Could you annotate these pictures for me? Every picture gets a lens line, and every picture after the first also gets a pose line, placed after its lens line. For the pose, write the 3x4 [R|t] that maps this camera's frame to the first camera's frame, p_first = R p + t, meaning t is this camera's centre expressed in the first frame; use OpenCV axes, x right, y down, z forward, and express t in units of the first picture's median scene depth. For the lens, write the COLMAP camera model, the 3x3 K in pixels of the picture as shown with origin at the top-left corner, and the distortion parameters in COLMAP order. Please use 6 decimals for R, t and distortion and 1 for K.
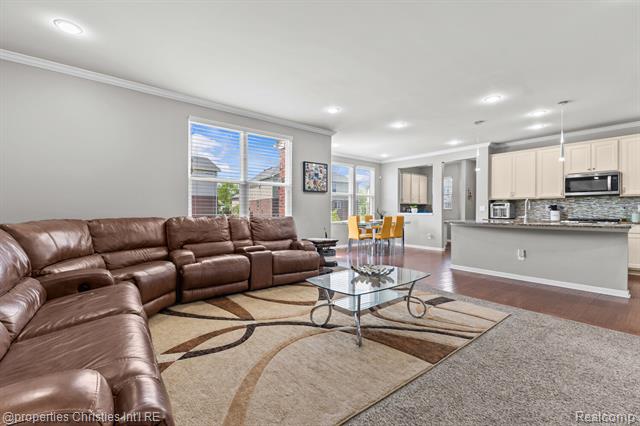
lens RADIAL K [[278.9, 0, 322.0], [0, 278.9, 209.5], [0, 0, 1]] dist [0.014342, -0.002558]
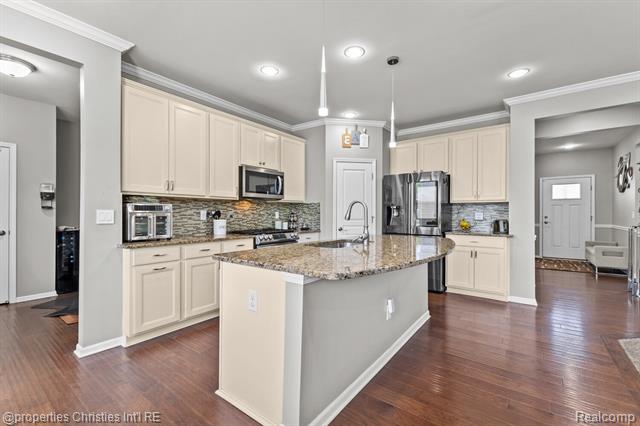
lens RADIAL K [[278.9, 0, 325.4], [0, 278.9, 210.3], [0, 0, 1]] dist [0.014342, -0.002558]
pose [[-0.249736, 0.010421, 0.968258, 0.192264], [-0.007221, 0.999894, -0.012624, -0.010495], [-0.968287, -0.010145, -0.249634, 1.010393]]
